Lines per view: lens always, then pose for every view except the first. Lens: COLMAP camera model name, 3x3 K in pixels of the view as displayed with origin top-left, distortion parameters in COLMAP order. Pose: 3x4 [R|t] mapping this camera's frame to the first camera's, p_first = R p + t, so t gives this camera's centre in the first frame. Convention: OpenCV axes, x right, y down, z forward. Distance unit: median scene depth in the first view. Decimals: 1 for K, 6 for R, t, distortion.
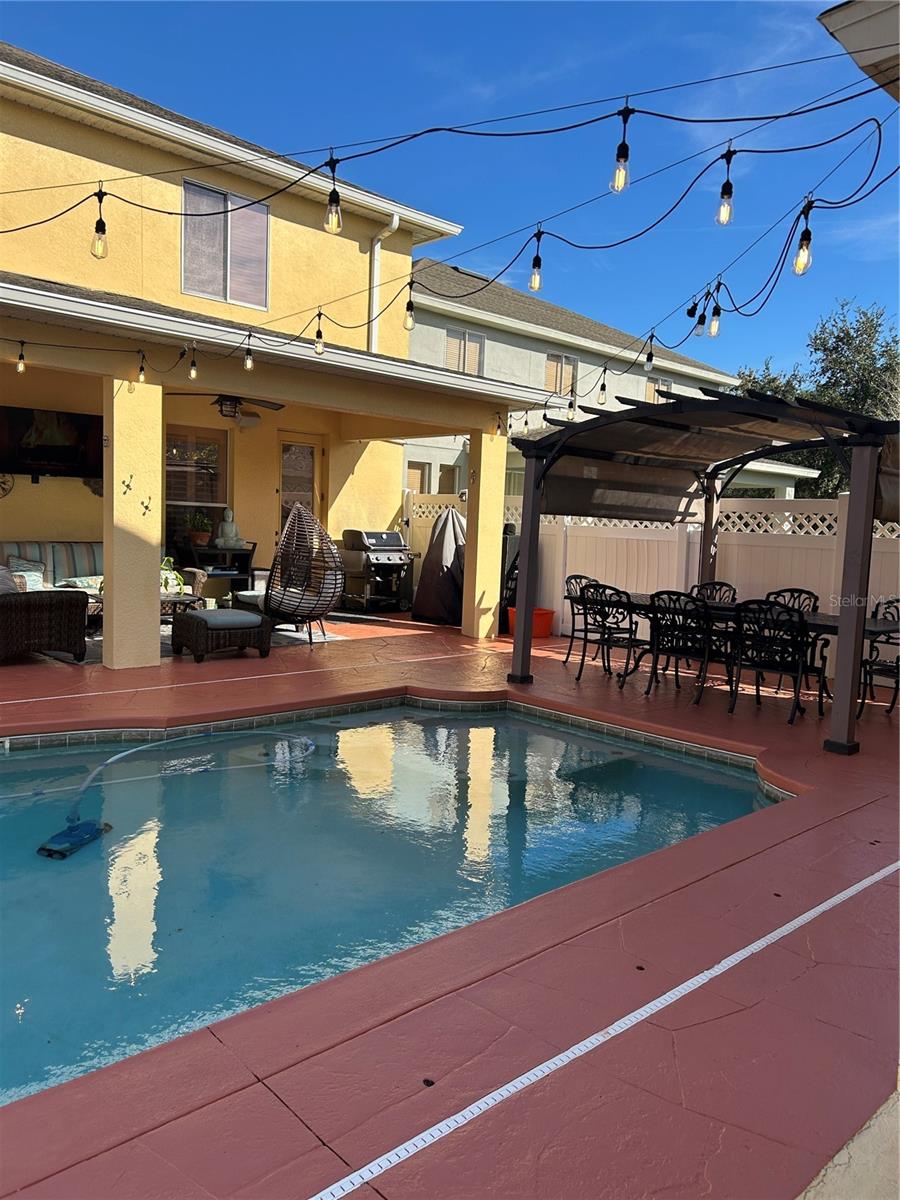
lens RADIAL K [[894.1, 0, 449.4], [0, 894.1, 606.0], [0, 0, 1]] dist [0.049291, -0.055431]
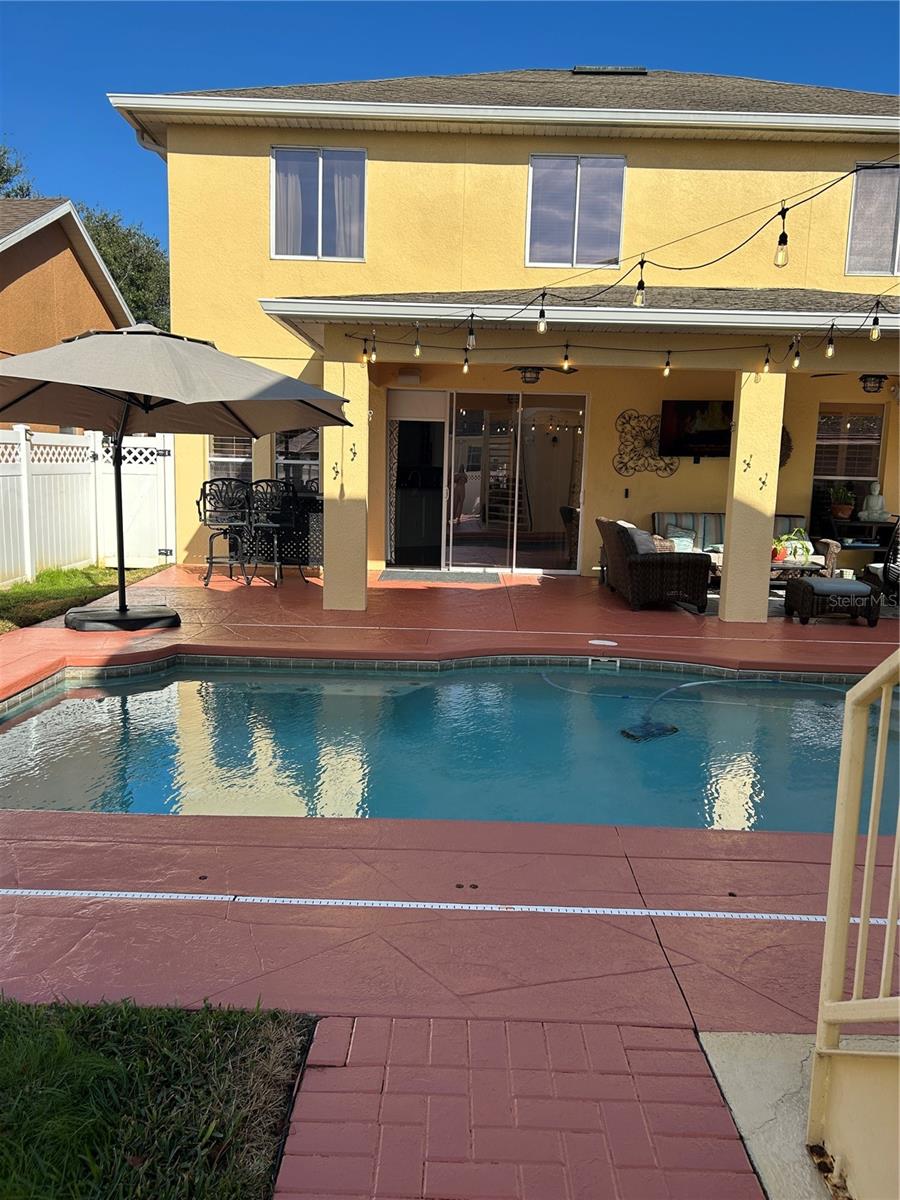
lens RADIAL K [[894.1, 0, 450.6], [0, 894.1, 601.0], [0, 0, 1]] dist [0.049291, -0.055431]
pose [[0.719167, 0.079490, -0.690275, 0.146115], [-0.064123, 0.996788, 0.047981, 0.008602], [0.691872, 0.009756, 0.721954, -0.078157]]
